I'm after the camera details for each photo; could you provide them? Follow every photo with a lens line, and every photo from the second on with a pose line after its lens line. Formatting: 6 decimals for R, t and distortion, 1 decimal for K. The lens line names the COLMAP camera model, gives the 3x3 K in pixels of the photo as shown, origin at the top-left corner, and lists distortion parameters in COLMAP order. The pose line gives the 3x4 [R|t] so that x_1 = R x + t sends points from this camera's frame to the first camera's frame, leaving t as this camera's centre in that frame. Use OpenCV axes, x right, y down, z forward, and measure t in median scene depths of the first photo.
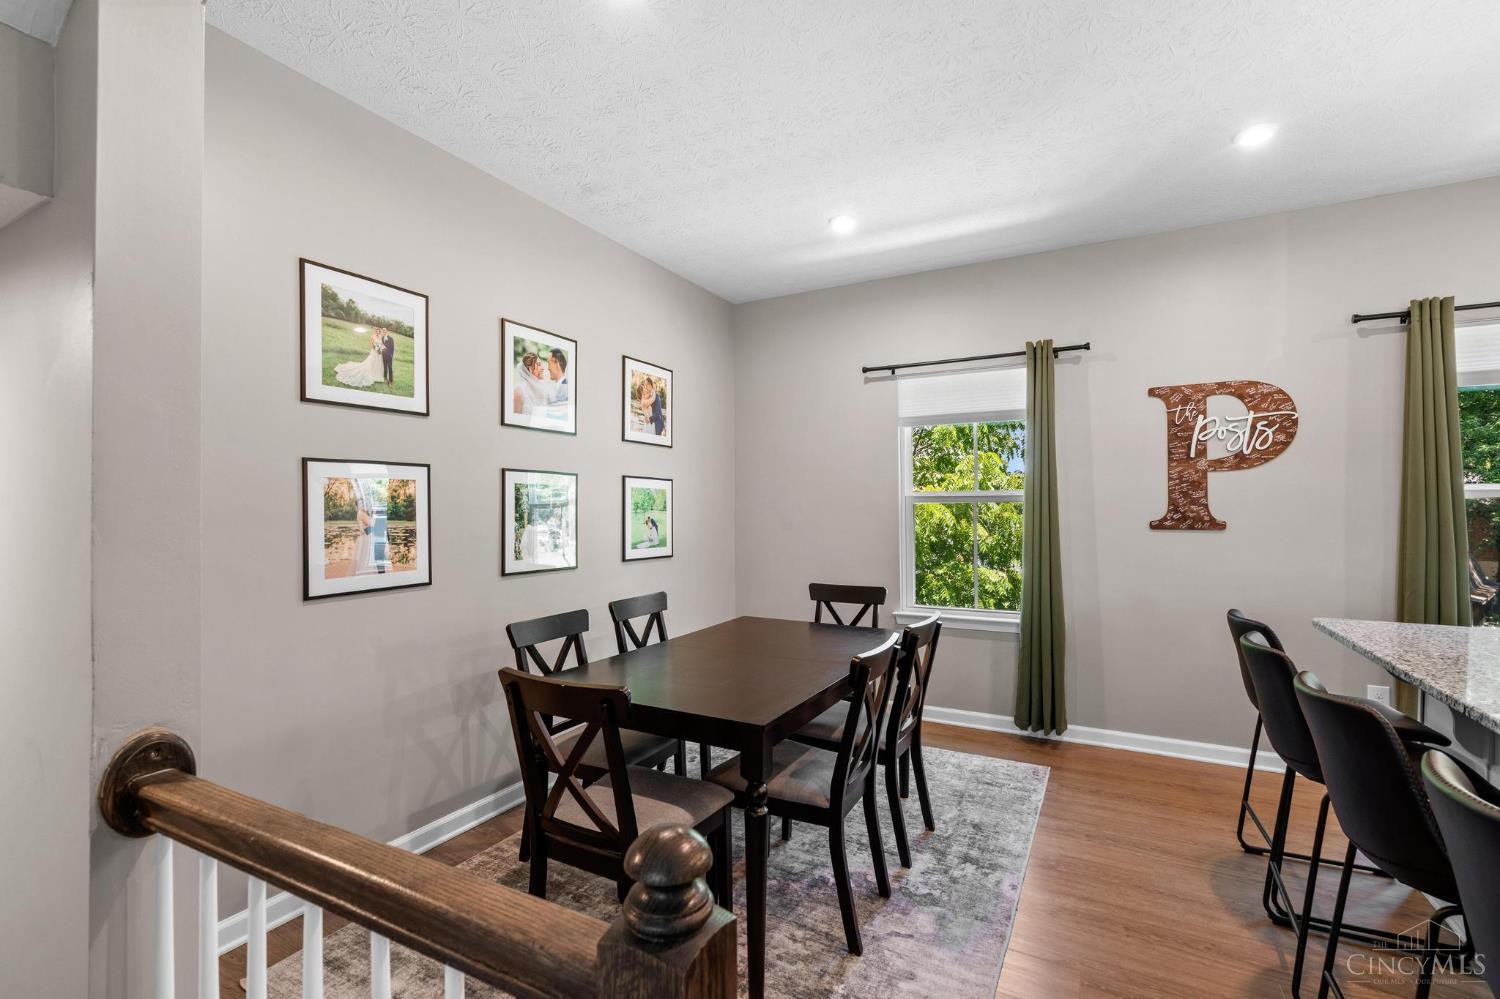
lens RADIAL K [[686.4, 0, 746.8], [0, 686.4, 496.9], [0, 0, 1]] dist [-0.002801, 0.000965]
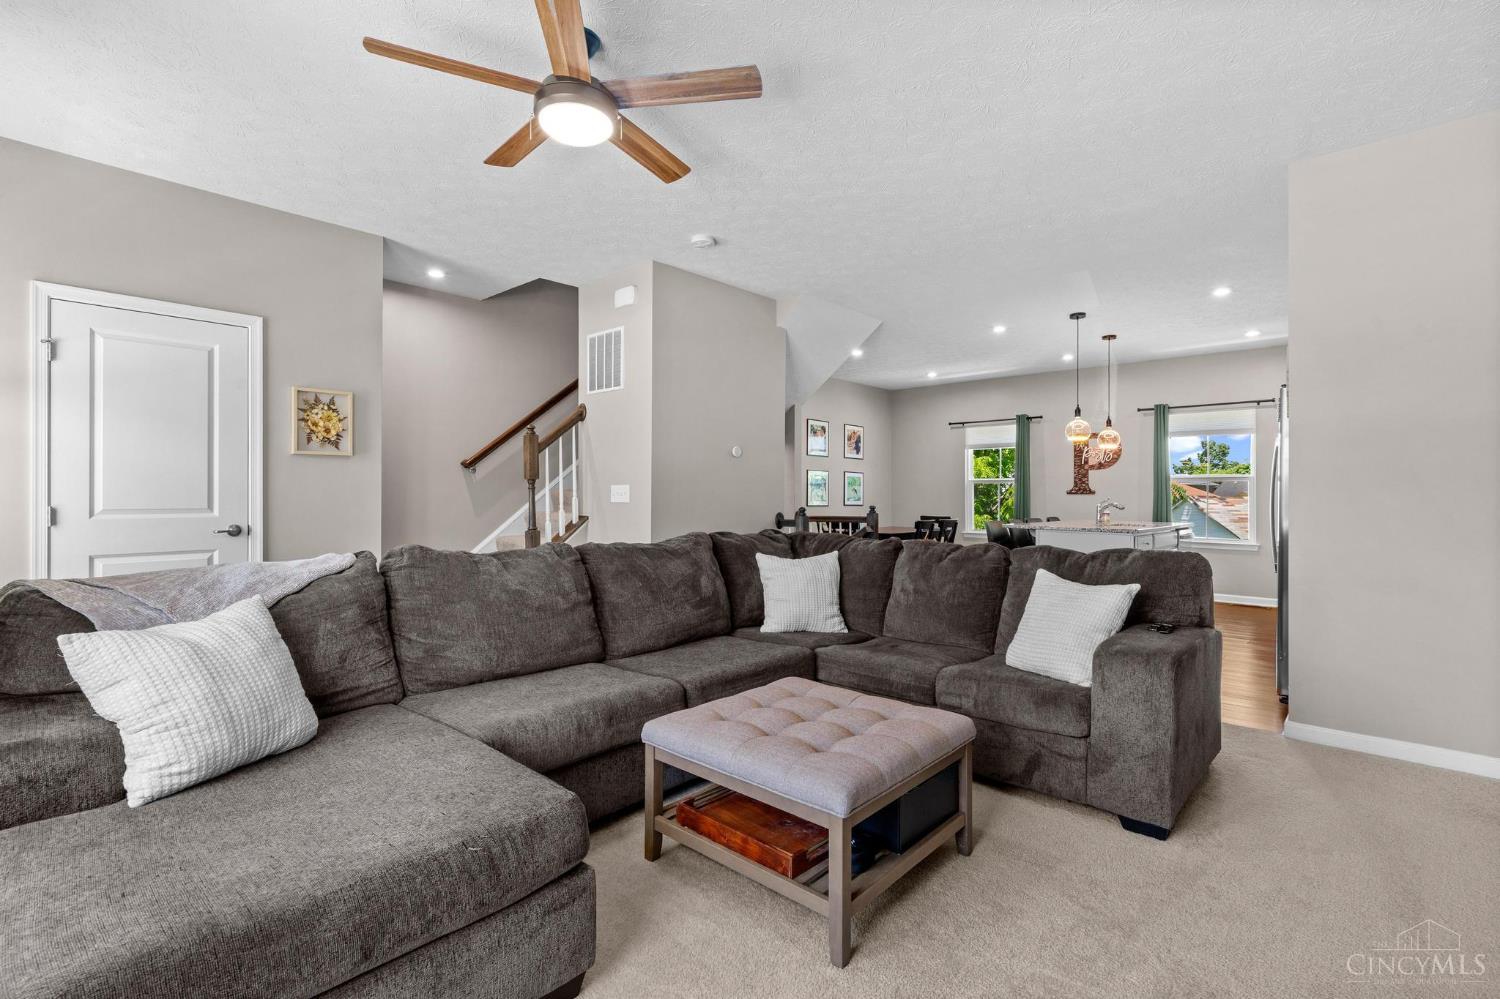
lens RADIAL K [[686.4, 0, 755.0], [0, 686.4, 490.7], [0, 0, 1]] dist [-0.002801, 0.000965]
pose [[0.970555, 0.007251, -0.240772, 0.107815], [-0.005749, 0.999959, 0.006940, 0.023556], [0.240813, -0.005351, 0.970557, -1.494356]]
